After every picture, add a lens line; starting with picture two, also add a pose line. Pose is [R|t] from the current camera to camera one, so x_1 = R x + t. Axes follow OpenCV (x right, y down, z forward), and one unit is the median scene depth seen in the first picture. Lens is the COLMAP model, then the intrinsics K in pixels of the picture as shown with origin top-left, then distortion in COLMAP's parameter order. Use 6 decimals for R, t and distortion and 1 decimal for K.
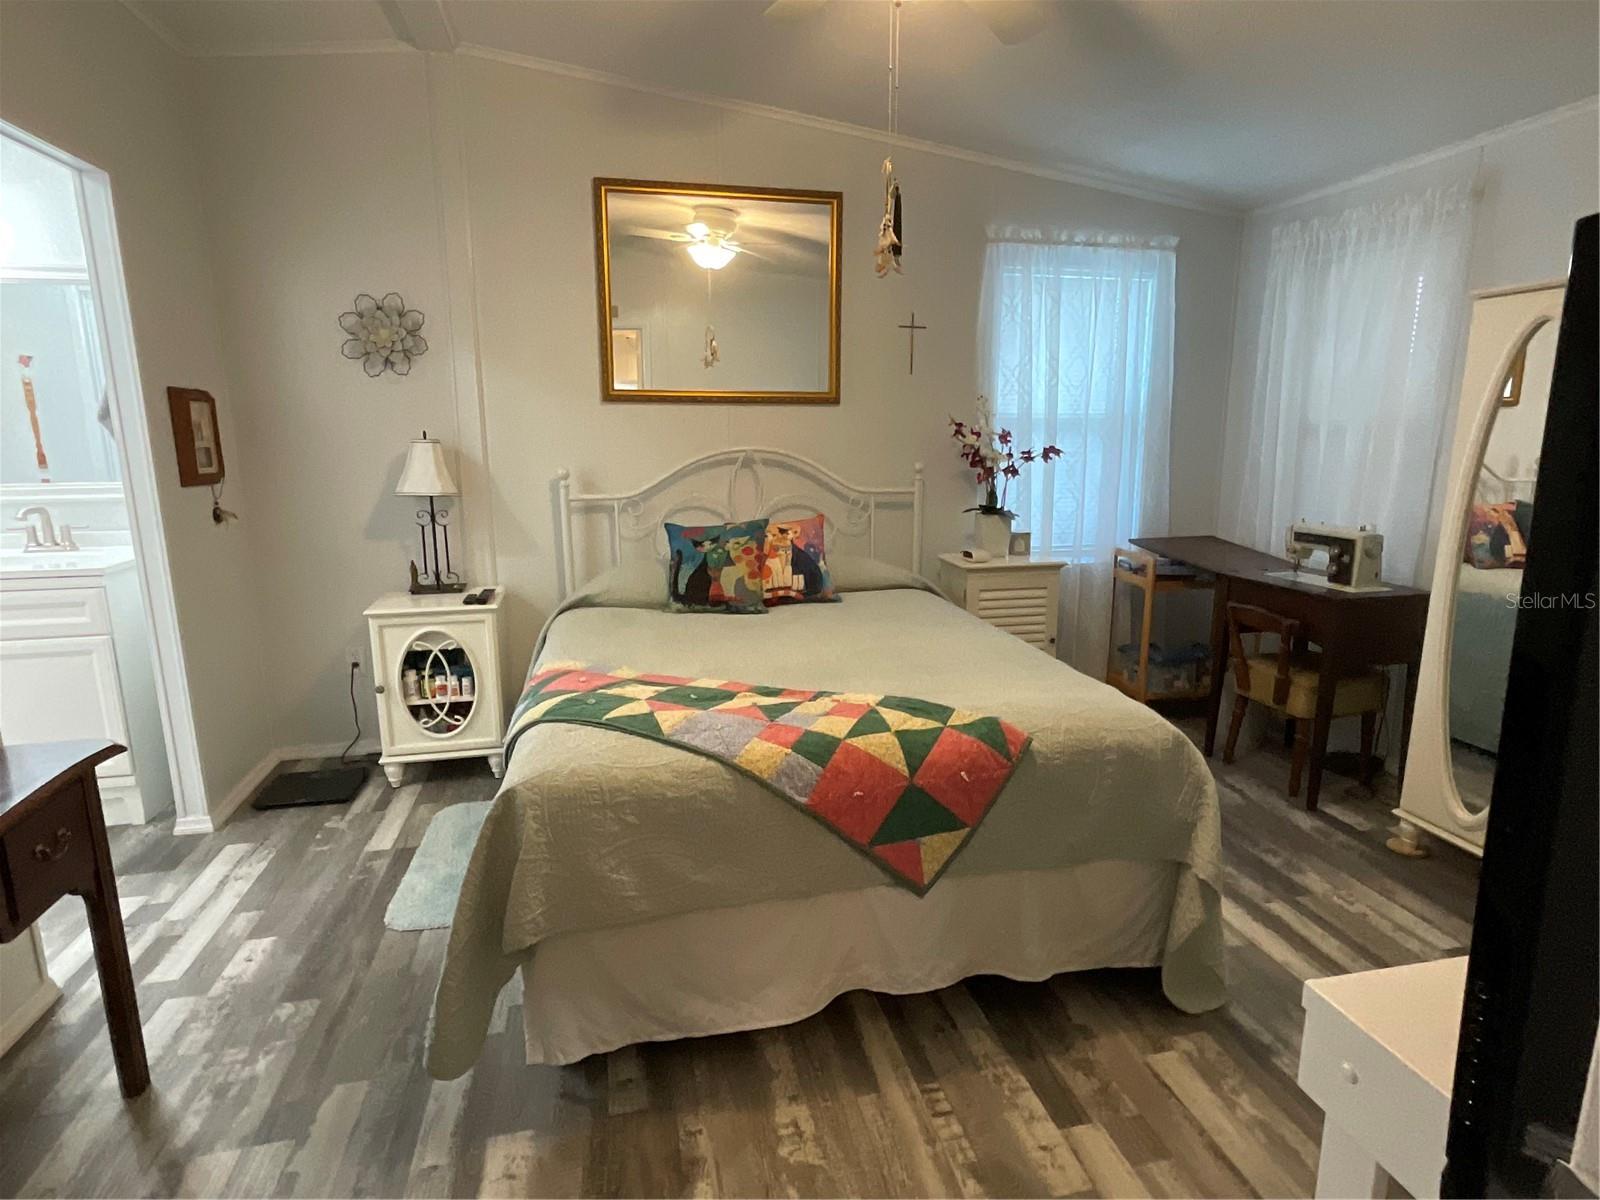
lens RADIAL K [[914.8, 0, 800.0], [0, 914.8, 600.0], [0, 0, 1]] dist [-0.001119, -0.000739]
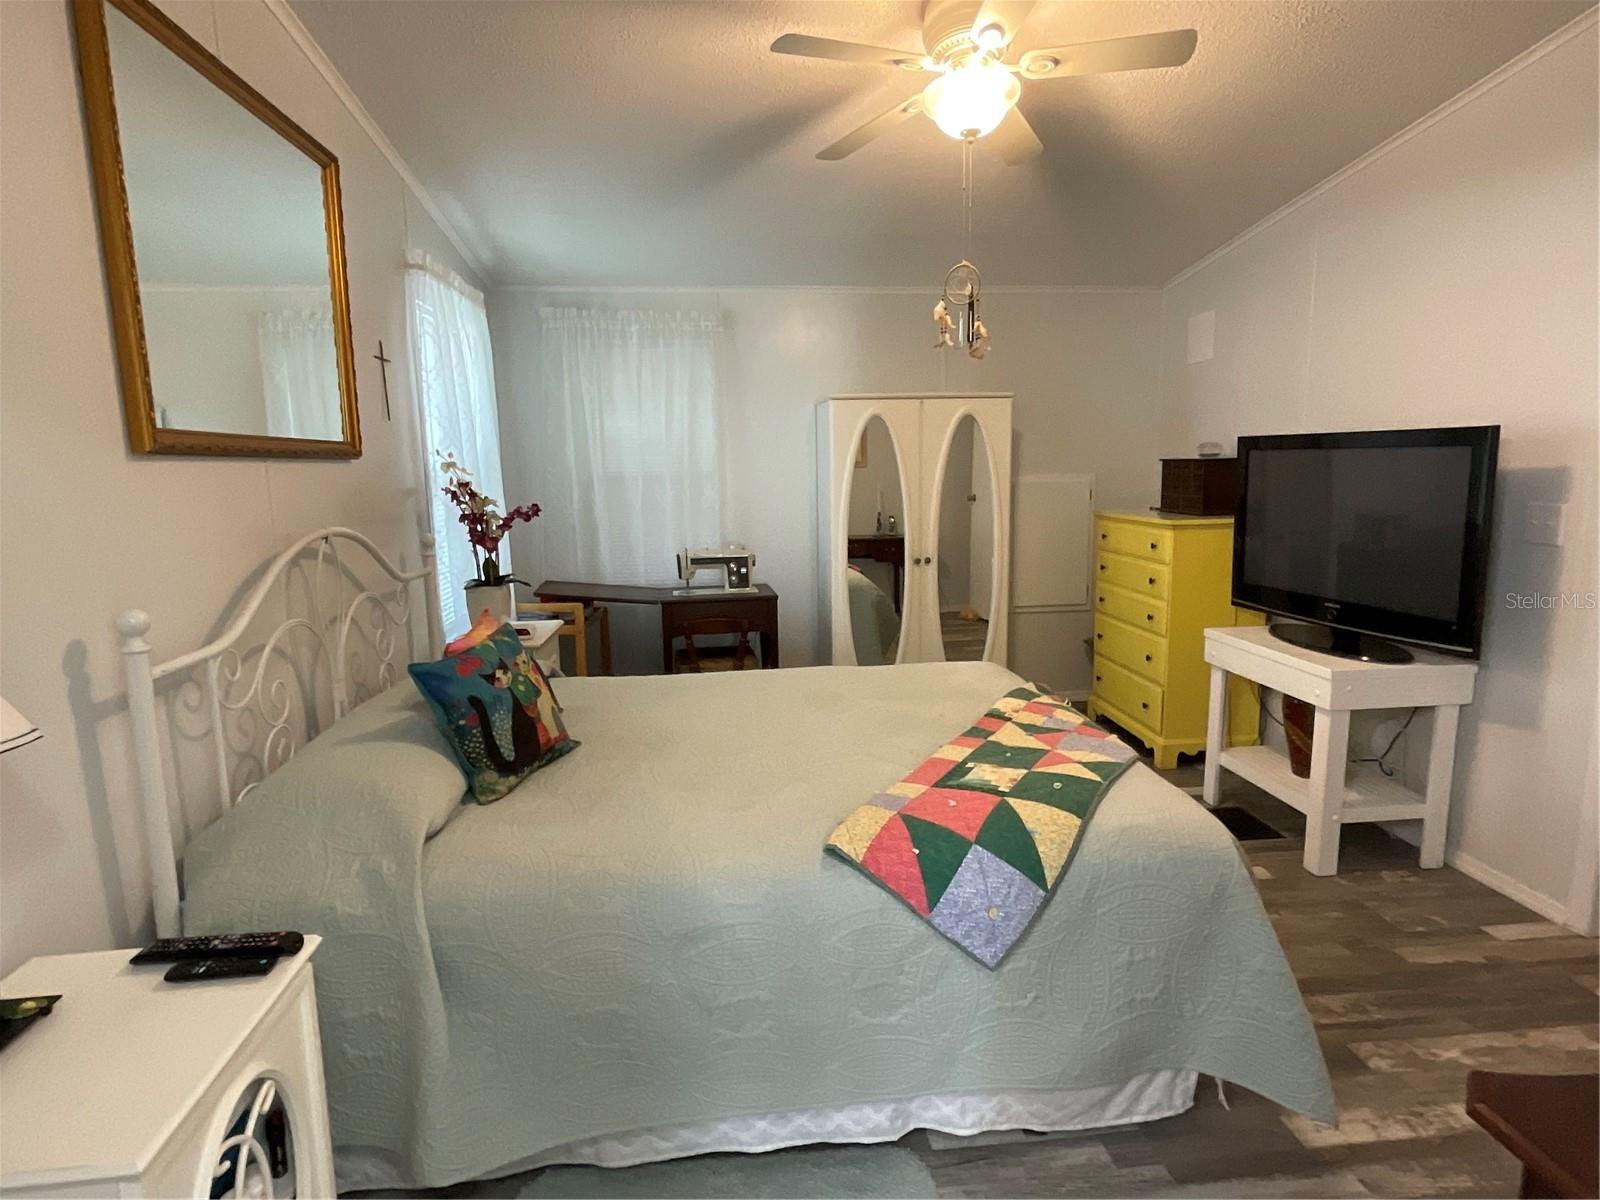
lens RADIAL K [[914.8, 0, 800.0], [0, 914.8, 600.0], [0, 0, 1]] dist [-0.001119, -0.000739]
pose [[0.064797, -0.148755, 0.986749, -0.996752], [0.207196, 0.969283, 0.132516, -0.214643], [-0.976151, 0.195864, 0.093628, 1.016102]]
